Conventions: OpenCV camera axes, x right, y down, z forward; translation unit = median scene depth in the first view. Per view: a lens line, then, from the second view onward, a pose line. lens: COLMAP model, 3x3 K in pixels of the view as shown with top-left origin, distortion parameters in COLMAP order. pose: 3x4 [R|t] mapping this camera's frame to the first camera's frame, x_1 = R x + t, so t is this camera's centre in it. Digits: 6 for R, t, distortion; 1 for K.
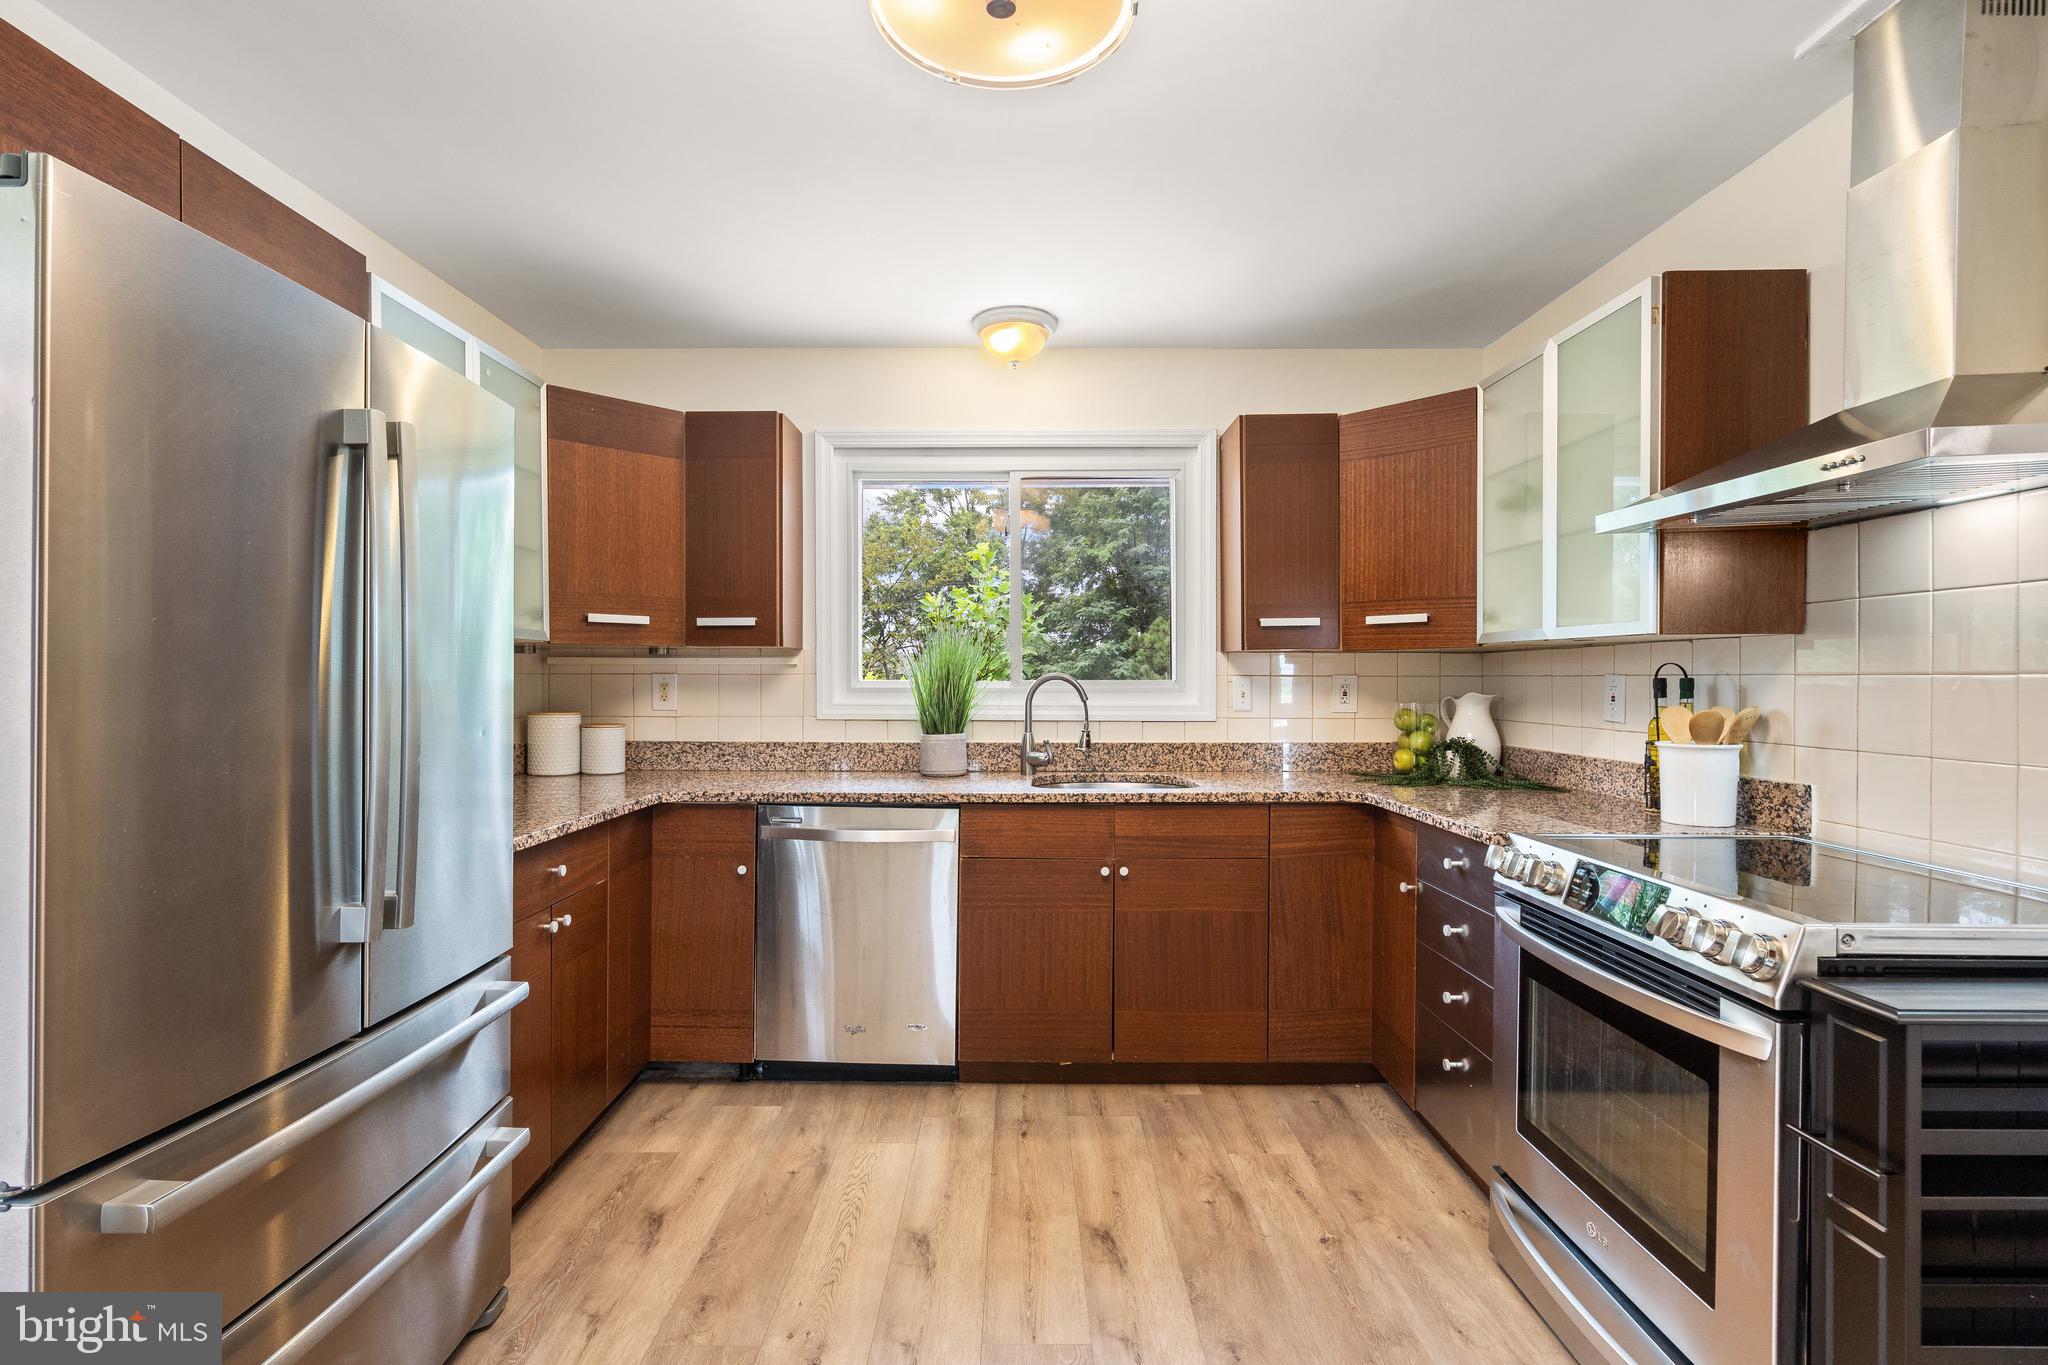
lens RADIAL K [[945.8, 0, 1018.5], [0, 945.8, 685.4], [0, 0, 1]] dist [-0.006137, 0.002635]
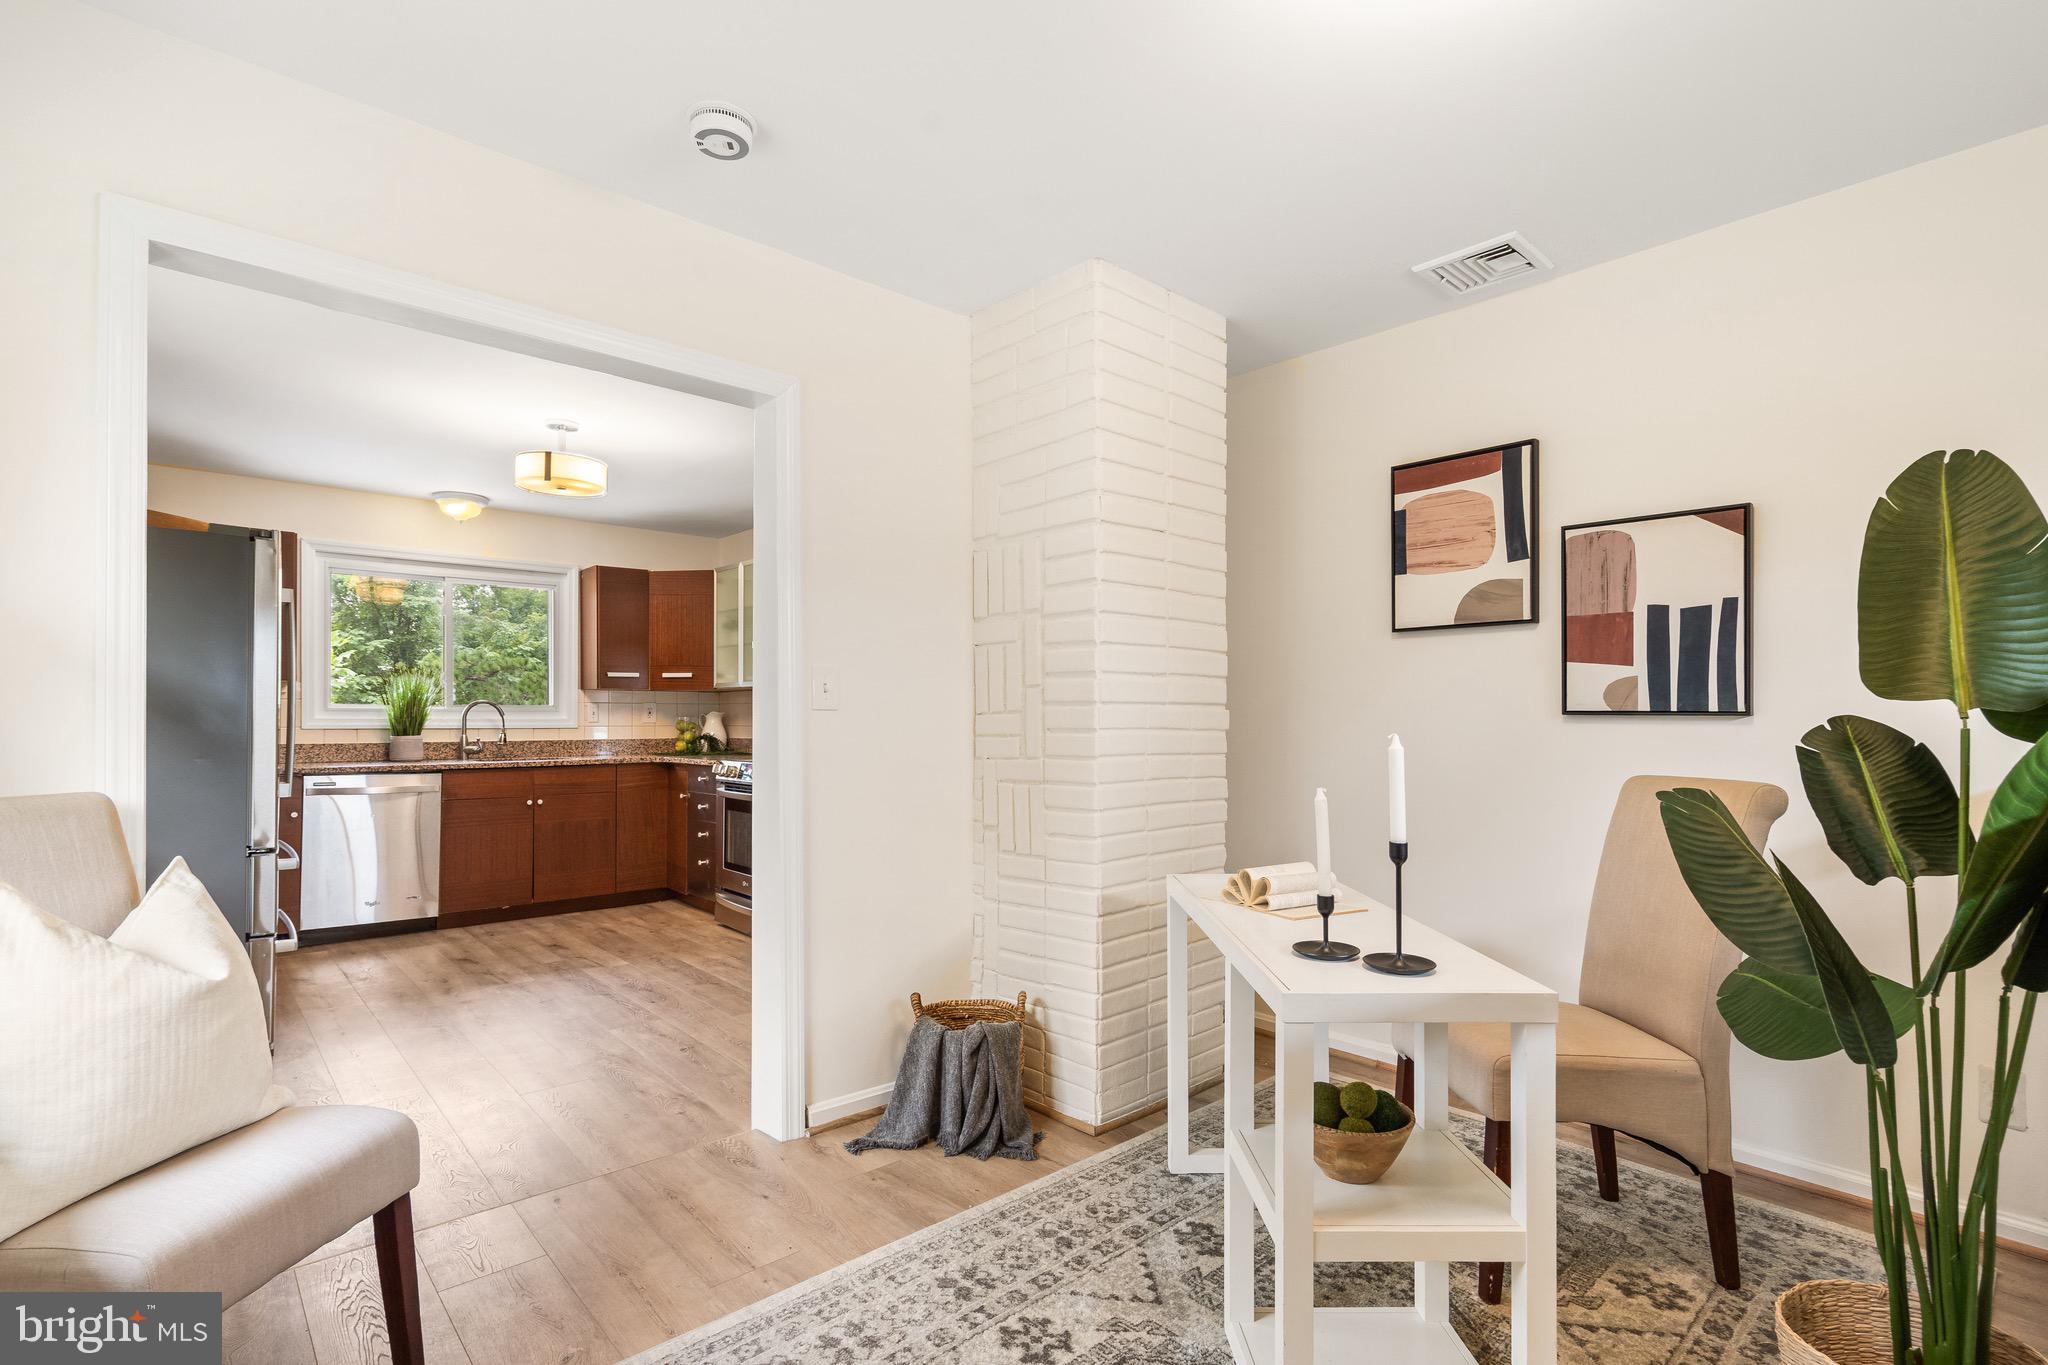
lens RADIAL K [[945.8, 0, 1020.0], [0, 945.8, 703.8], [0, 0, 1]] dist [-0.006137, 0.002635]
pose [[0.738689, 0.006870, 0.674012, -0.465310], [0.007629, 0.999799, -0.018553, 0.038709], [-0.674004, 0.018847, 0.738487, -1.090575]]
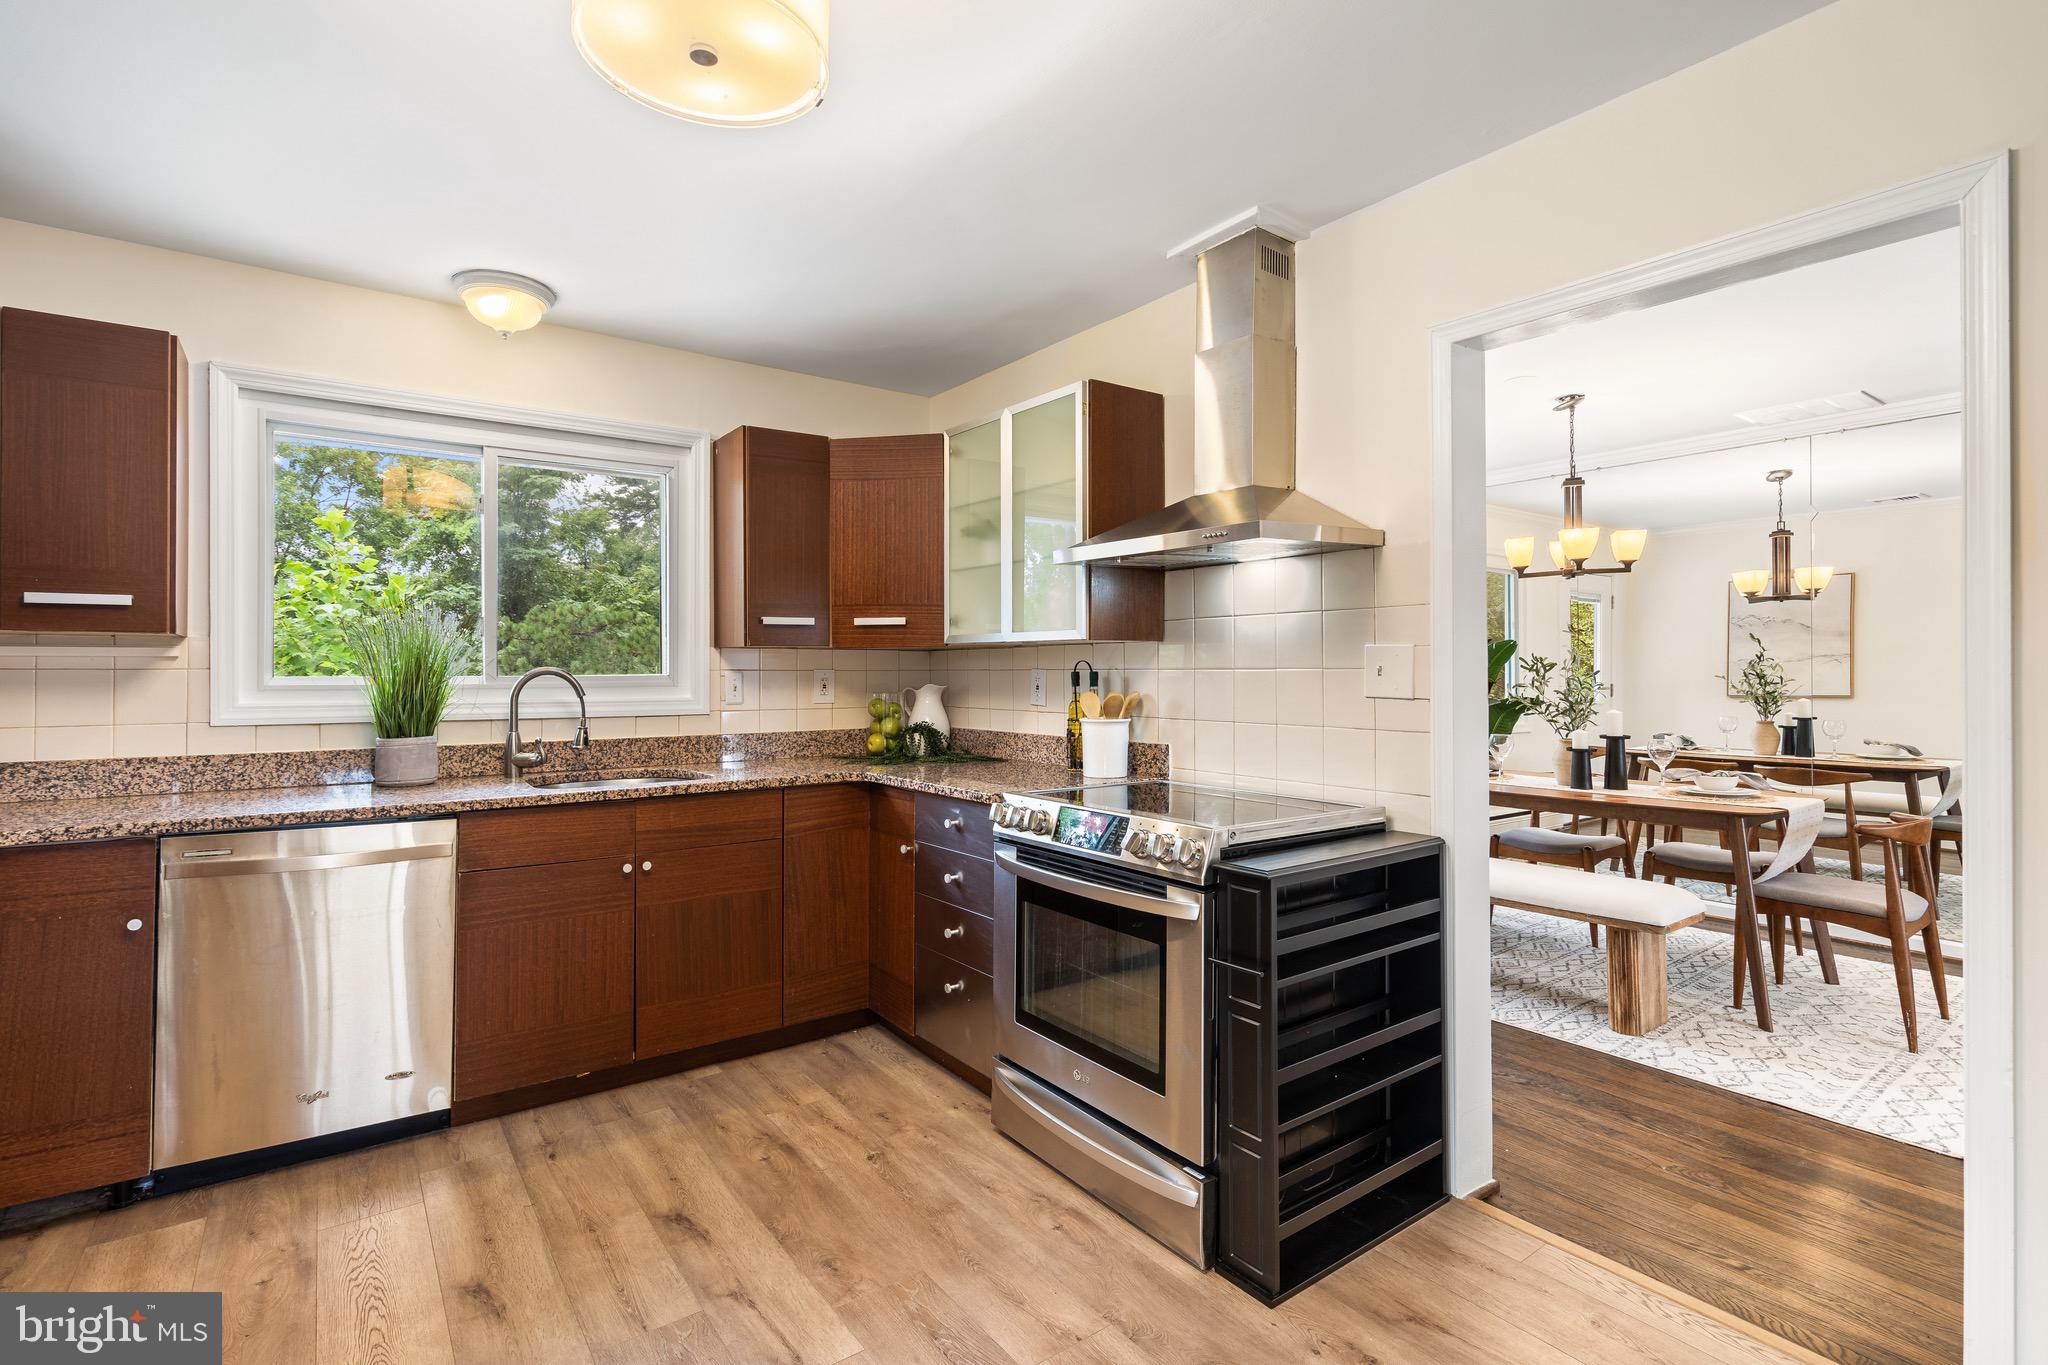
lens RADIAL K [[945.8, 0, 1004.2], [0, 945.8, 663.5], [0, 0, 1]] dist [-0.006137, 0.002635]
pose [[0.809611, 0.003119, 0.586959, -0.168698], [0.006605, 0.999874, -0.014423, -0.000522], [-0.586930, 0.015553, 0.809488, -0.033311]]
